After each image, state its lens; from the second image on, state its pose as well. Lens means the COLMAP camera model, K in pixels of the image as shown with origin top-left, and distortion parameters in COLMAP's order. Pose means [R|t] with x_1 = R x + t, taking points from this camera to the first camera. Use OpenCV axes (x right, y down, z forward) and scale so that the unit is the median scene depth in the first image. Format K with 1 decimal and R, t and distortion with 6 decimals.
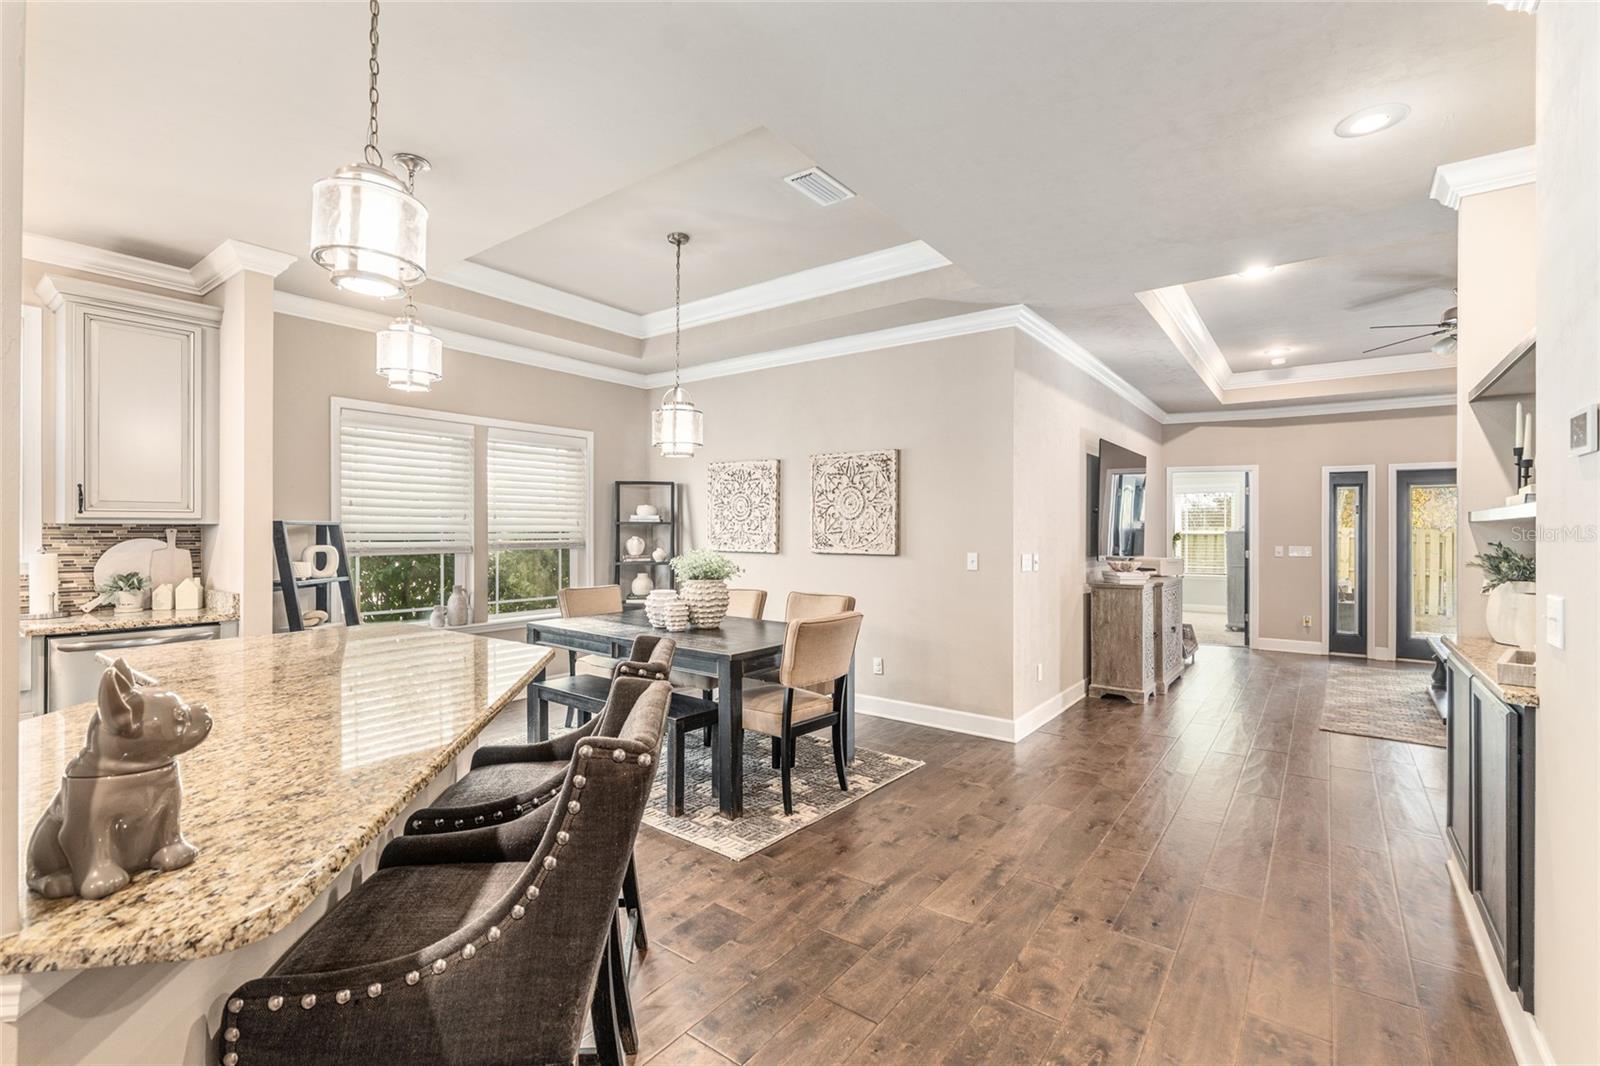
lens RADIAL K [[698.8, 0, 798.2], [0, 698.8, 527.7], [0, 0, 1]] dist [-0.000883, -0.000055]
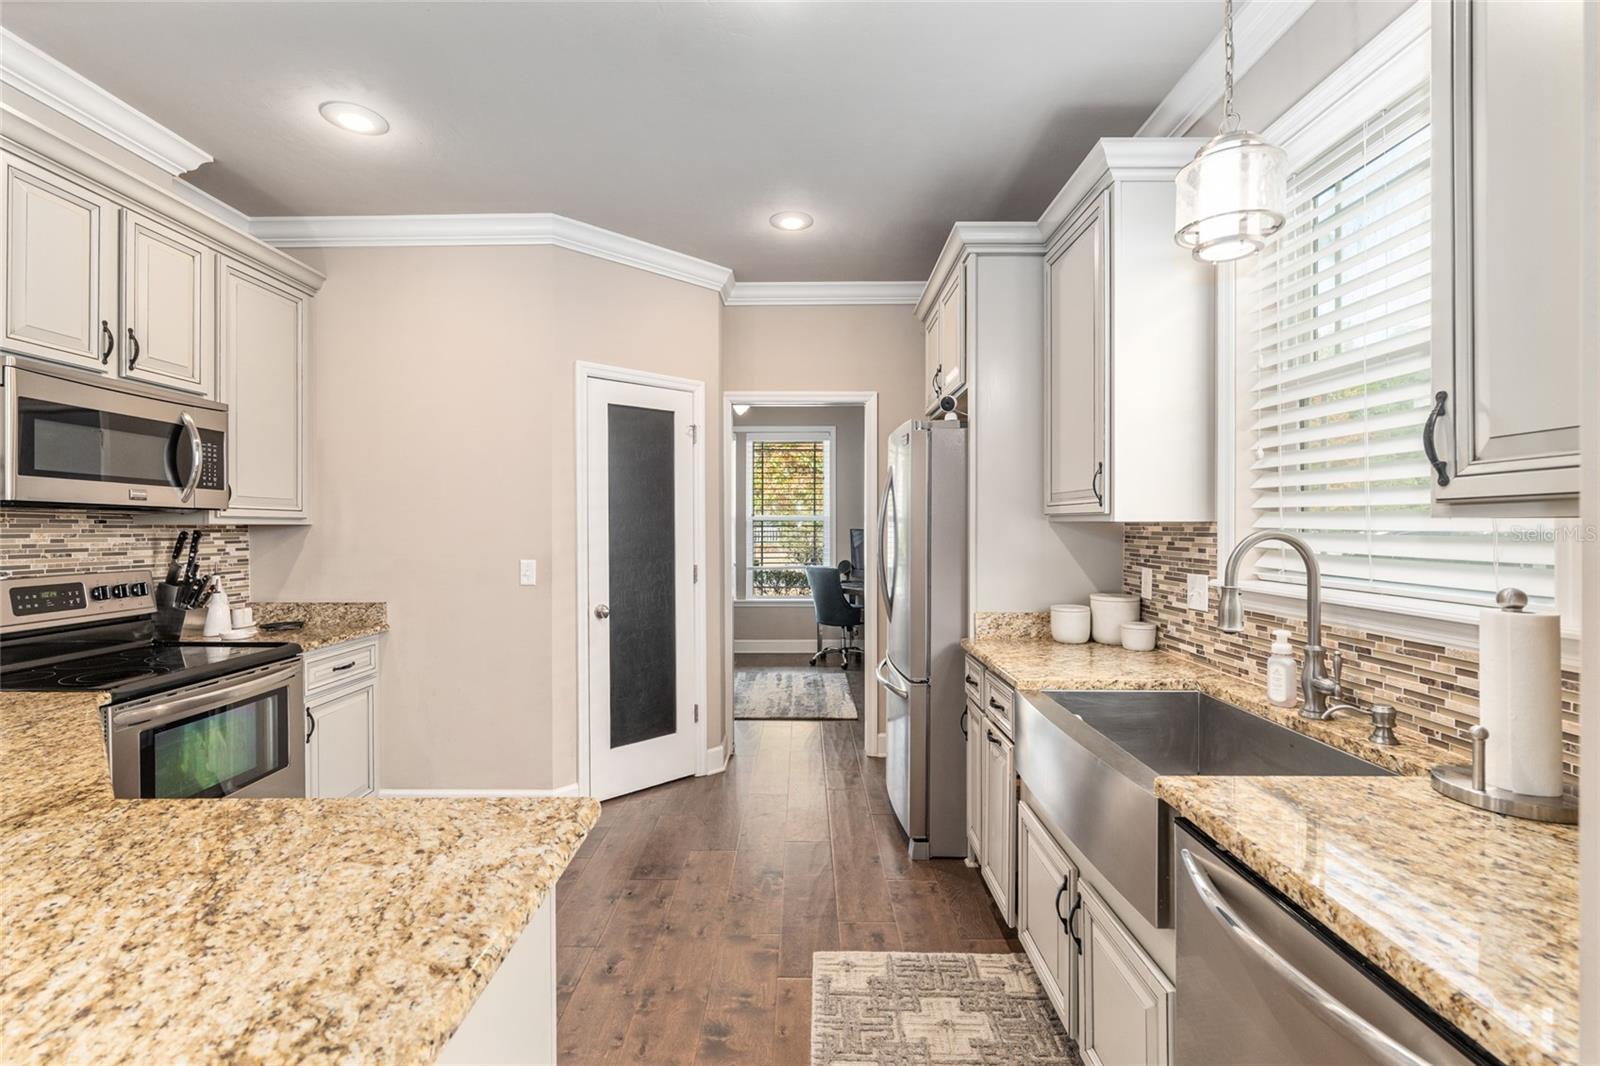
lens RADIAL K [[707.8, 0, 796.4], [0, 707.8, 529.4], [0, 0, 1]] dist [-0.002241, -0.000101]
pose [[-0.802940, -0.000468, -0.596060, -0.567192], [0.001074, 0.999997, -0.002231, -0.000882], [0.596059, -0.002432, -0.802937, 1.003787]]
